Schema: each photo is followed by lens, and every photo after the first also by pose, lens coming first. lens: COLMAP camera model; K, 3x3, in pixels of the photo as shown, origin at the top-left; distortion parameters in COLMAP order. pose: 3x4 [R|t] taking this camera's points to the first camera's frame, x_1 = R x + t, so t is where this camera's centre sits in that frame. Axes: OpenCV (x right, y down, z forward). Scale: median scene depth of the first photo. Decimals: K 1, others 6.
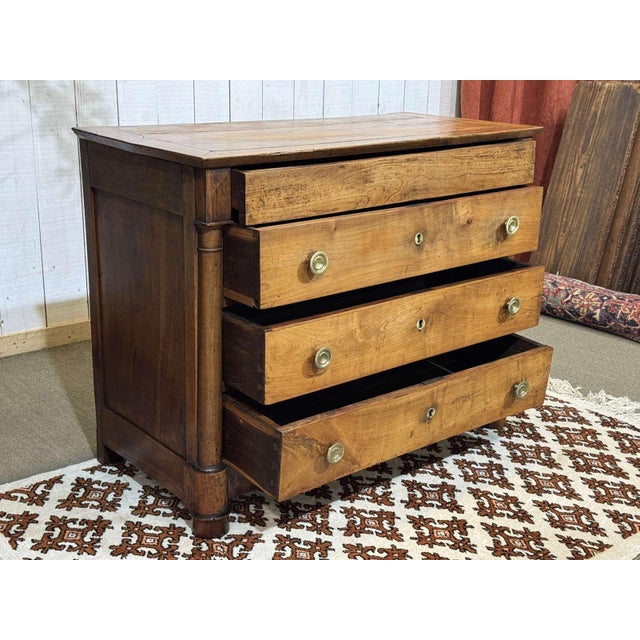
lens RADIAL K [[907.9, 0, 326.6], [0, 907.9, 325.4], [0, 0, 1]] dist [0.203207, -0.459463]
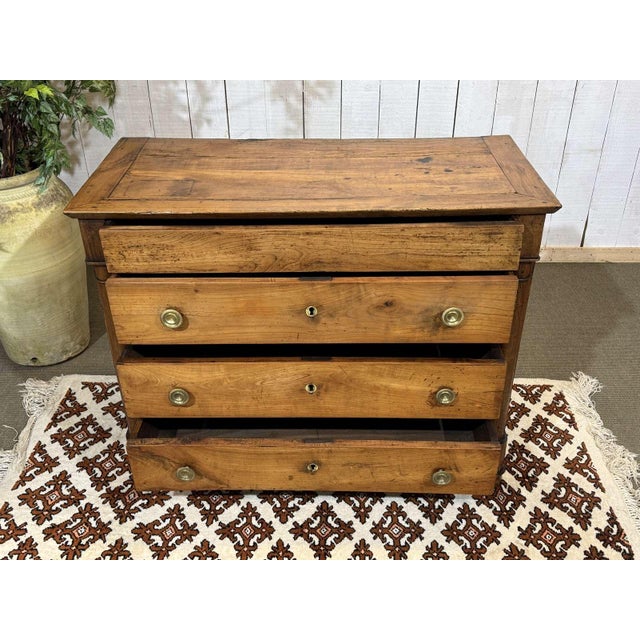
lens RADIAL K [[673.0, 0, 318.7], [0, 673.0, 324.1], [0, 0, 1]] dist [0.181938, -0.424802]
pose [[0.748535, 0.322640, -0.579309, 0.497861], [-0.175799, 0.938940, 0.295780, -0.279012], [0.639367, -0.119560, 0.759549, 0.417238]]
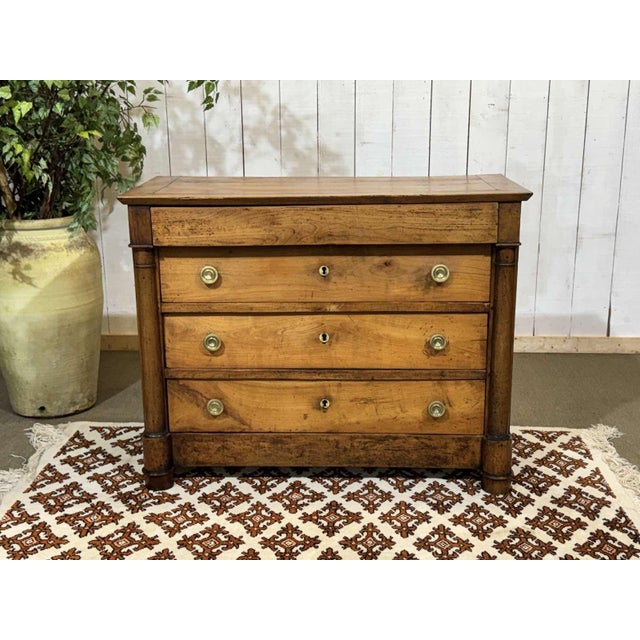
lens RADIAL K [[876.8, 0, 320.0], [0, 876.8, 320.0], [0, 0, 1]] dist [0.197368, -0.437561]
pose [[0.734436, 0.139699, -0.664144, 0.773303], [-0.181037, 0.983454, 0.006667, -0.050446], [0.654087, 0.115338, 0.747575, 0.175136]]
